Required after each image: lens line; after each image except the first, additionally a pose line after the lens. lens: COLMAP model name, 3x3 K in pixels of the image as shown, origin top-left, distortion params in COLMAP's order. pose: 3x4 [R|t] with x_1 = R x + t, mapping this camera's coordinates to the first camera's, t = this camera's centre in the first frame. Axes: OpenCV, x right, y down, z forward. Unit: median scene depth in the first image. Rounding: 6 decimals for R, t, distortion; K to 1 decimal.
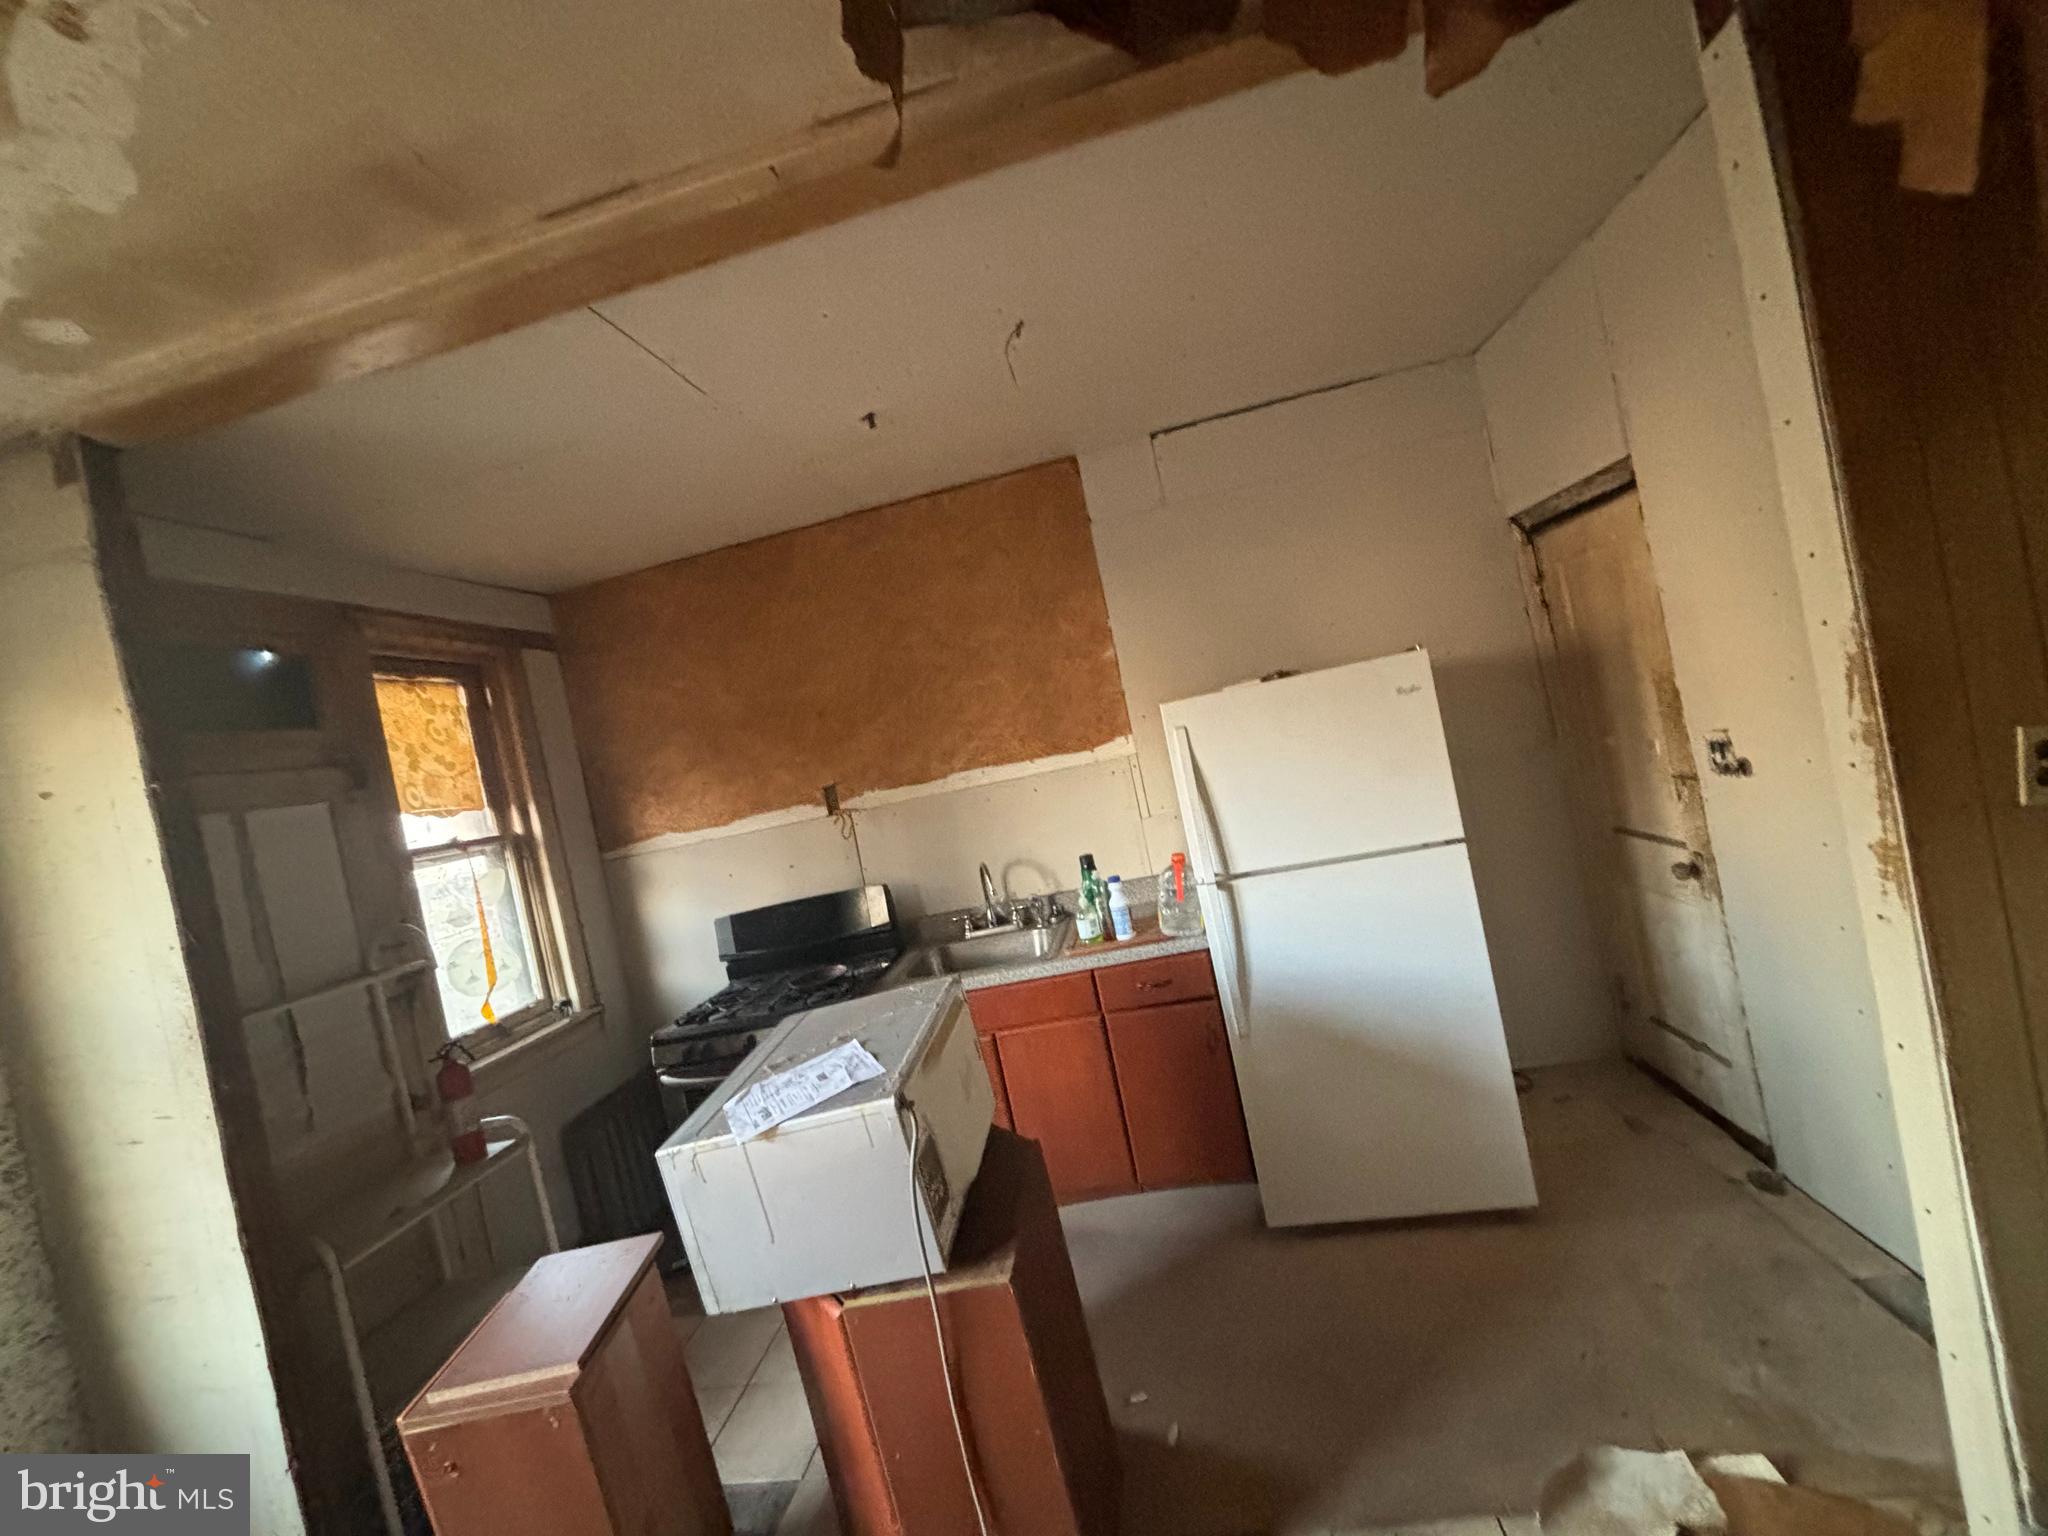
lens RADIAL K [[818.9, 0, 1023.2], [0, 818.9, 759.9], [0, 0, 1]] dist [-0.003681, -0.000129]
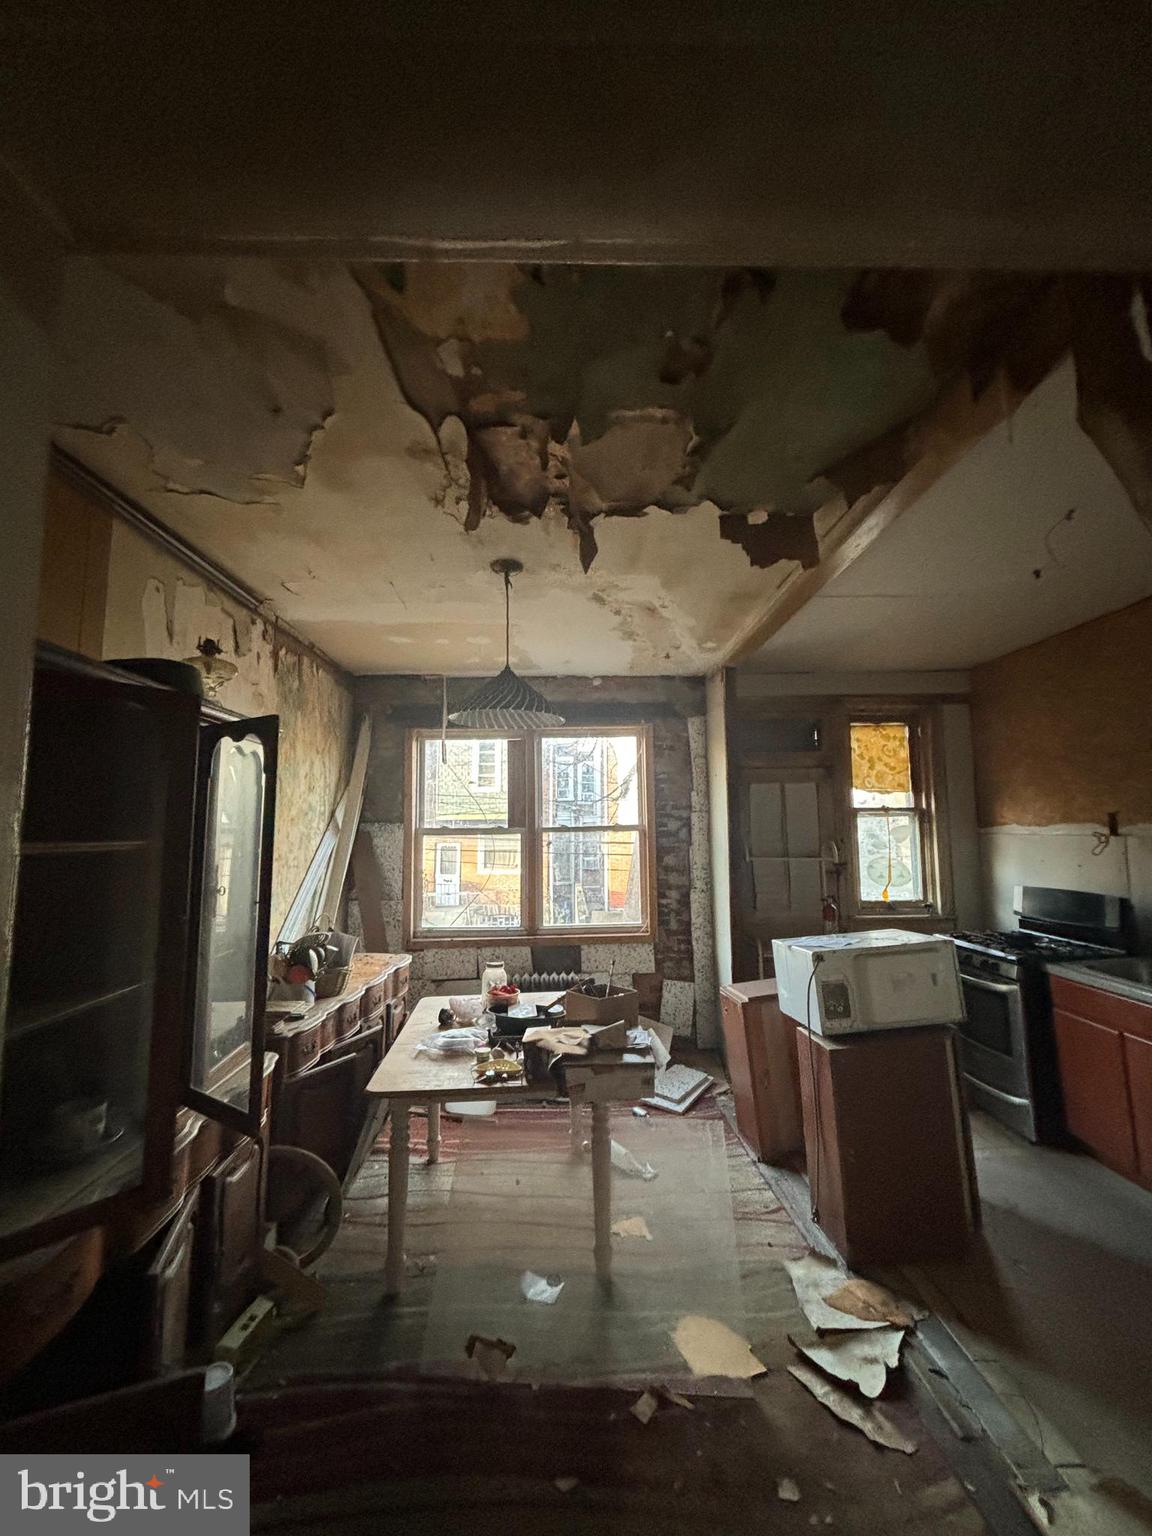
lens RADIAL K [[614.2, 0, 575.1], [0, 614.2, 770.0], [0, 0, 1]] dist [-0.003681, -0.000129]
pose [[0.168514, 0.110081, -0.979533, 0.586263], [-0.036423, 0.993761, 0.105414, -0.111203], [0.985026, 0.017914, 0.171473, 0.000387]]
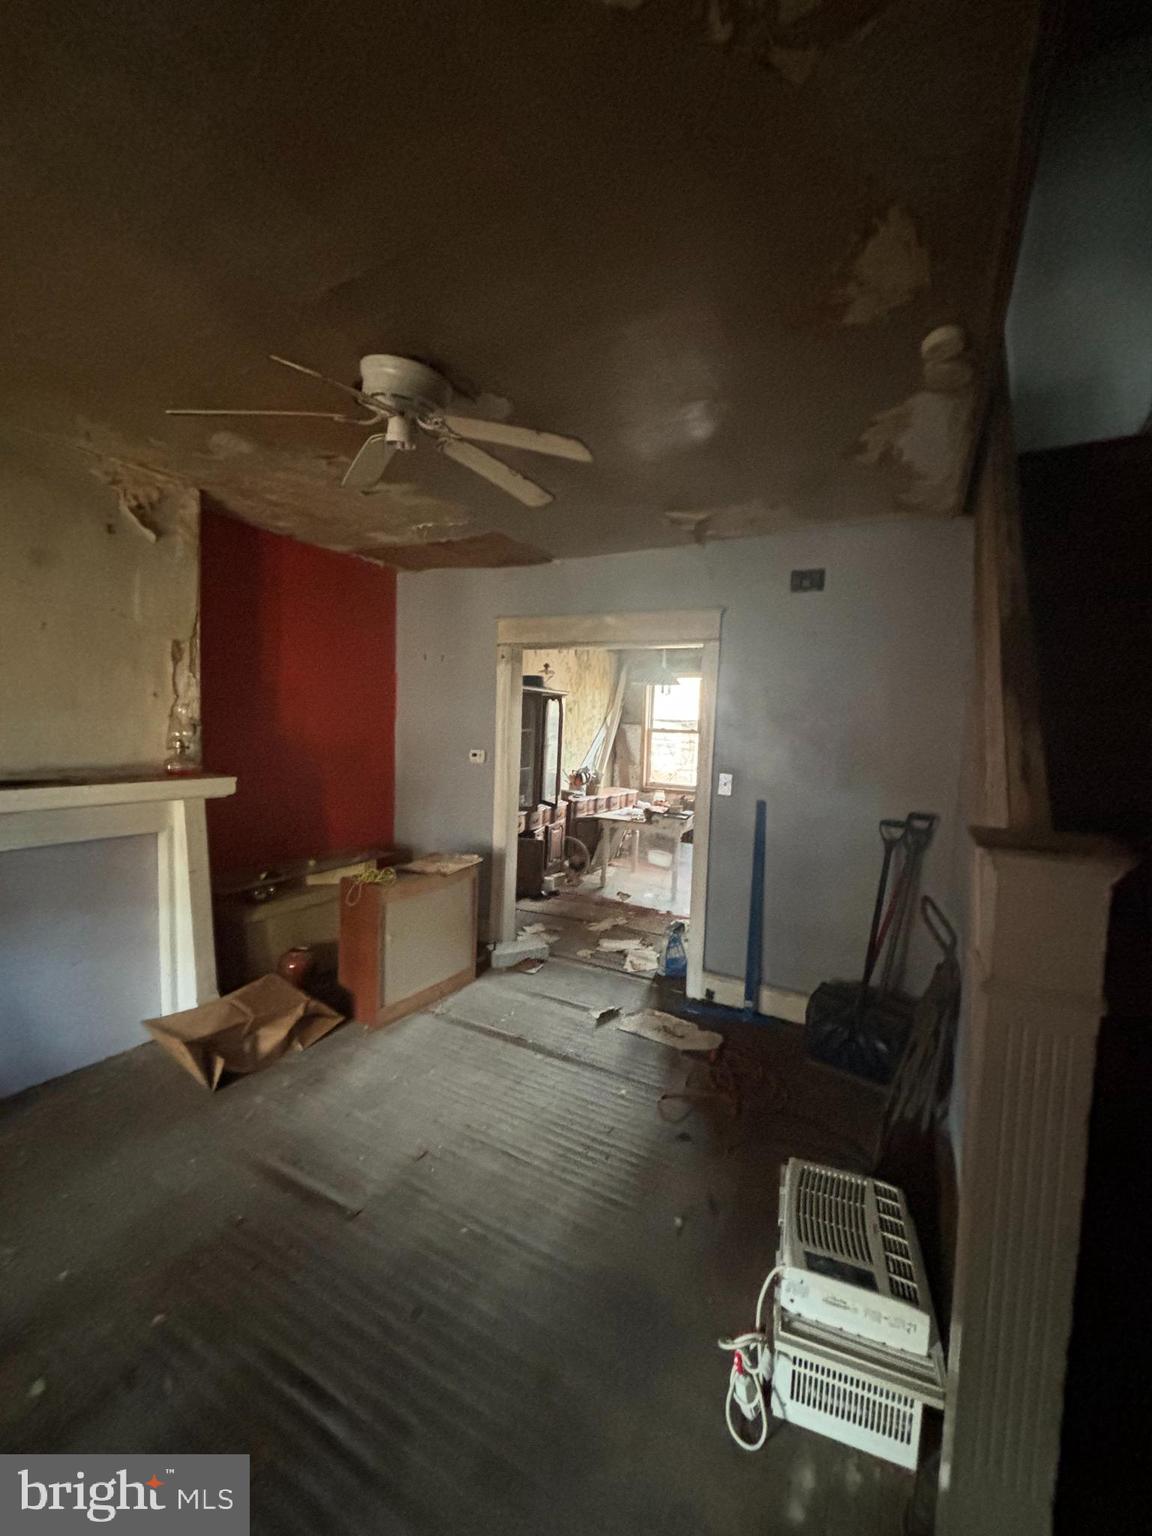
lens RADIAL K [[614.2, 0, 576.2], [0, 614.2, 768.2], [0, 0, 1]] dist [-0.003681, -0.000129]
pose [[-0.342374, 0.261240, -0.902515, 1.519940], [0.025053, 0.962765, 0.269176, -0.328971], [0.939230, 0.069548, -0.336171, 0.420903]]
